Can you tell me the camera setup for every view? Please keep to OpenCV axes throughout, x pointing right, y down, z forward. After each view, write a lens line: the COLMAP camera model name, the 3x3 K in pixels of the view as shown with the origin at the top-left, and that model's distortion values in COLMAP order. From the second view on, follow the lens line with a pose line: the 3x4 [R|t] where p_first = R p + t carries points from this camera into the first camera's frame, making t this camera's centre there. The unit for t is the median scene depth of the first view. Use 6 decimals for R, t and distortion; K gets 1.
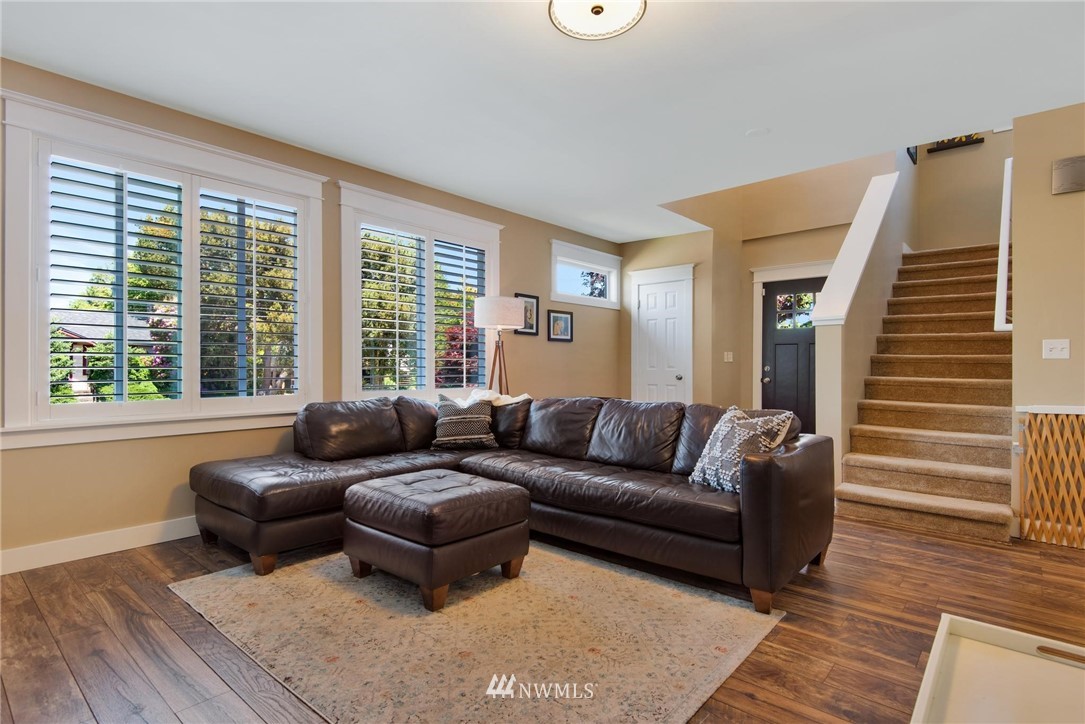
lens RADIAL K [[544.8, 0, 547.3], [0, 544.8, 362.1], [0, 0, 1]] dist [0.002906, 0.000494]
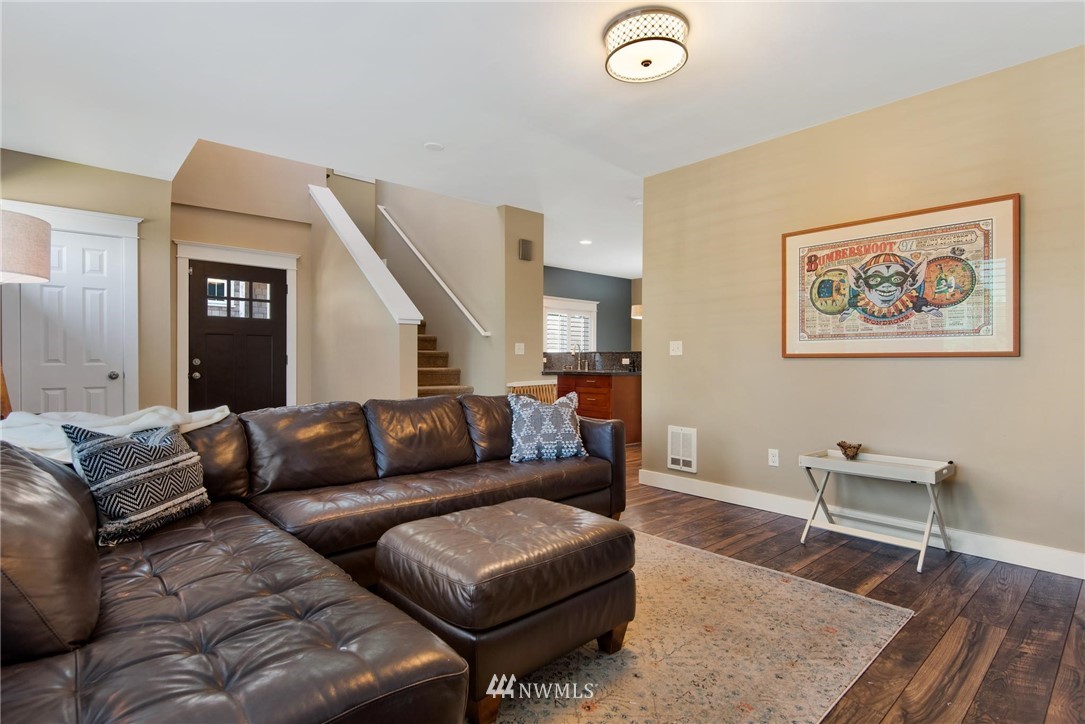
lens RADIAL K [[544.8, 0, 547.3], [0, 544.8, 362.1], [0, 0, 1]] dist [0.002906, 0.000494]
pose [[0.121976, -0.010070, 0.992482, -0.747750], [-0.004745, 0.999931, 0.010728, 0.001148], [-0.992522, -0.006018, 0.121920, 0.711900]]
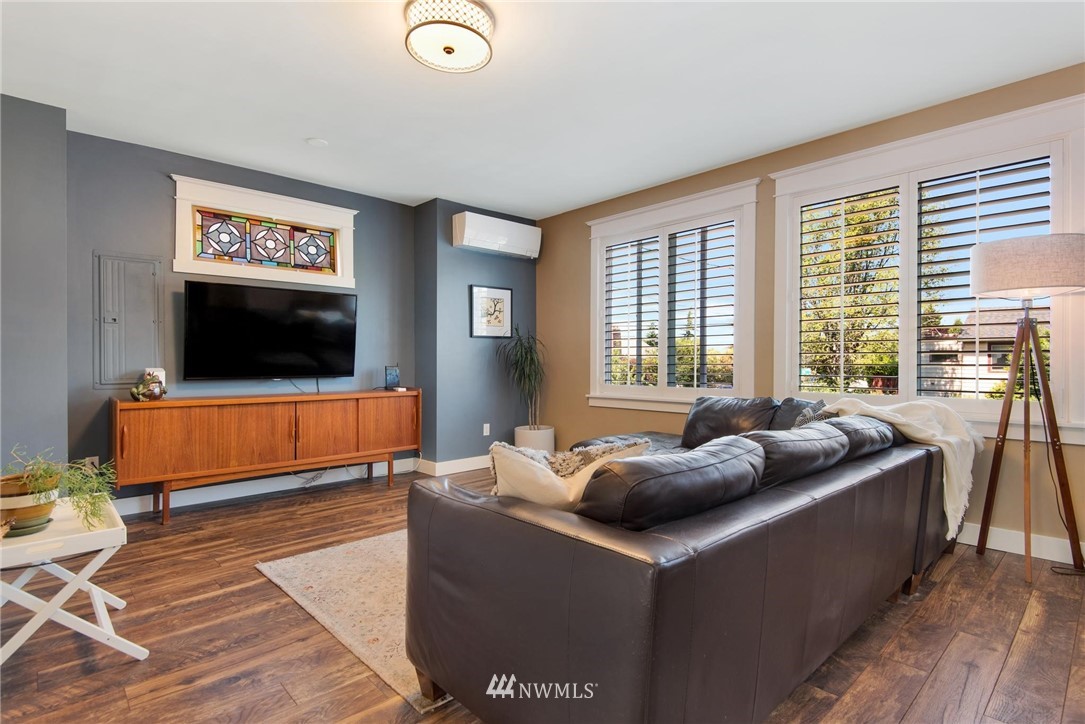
lens RADIAL K [[544.8, 0, 547.3], [0, 544.8, 362.1], [0, 0, 1]] dist [0.002906, 0.000494]
pose [[-0.105773, -0.003843, -0.994383, 0.798333], [0.004219, 0.999982, -0.004313, 0.009080], [0.994381, -0.004652, -0.105755, 0.882426]]
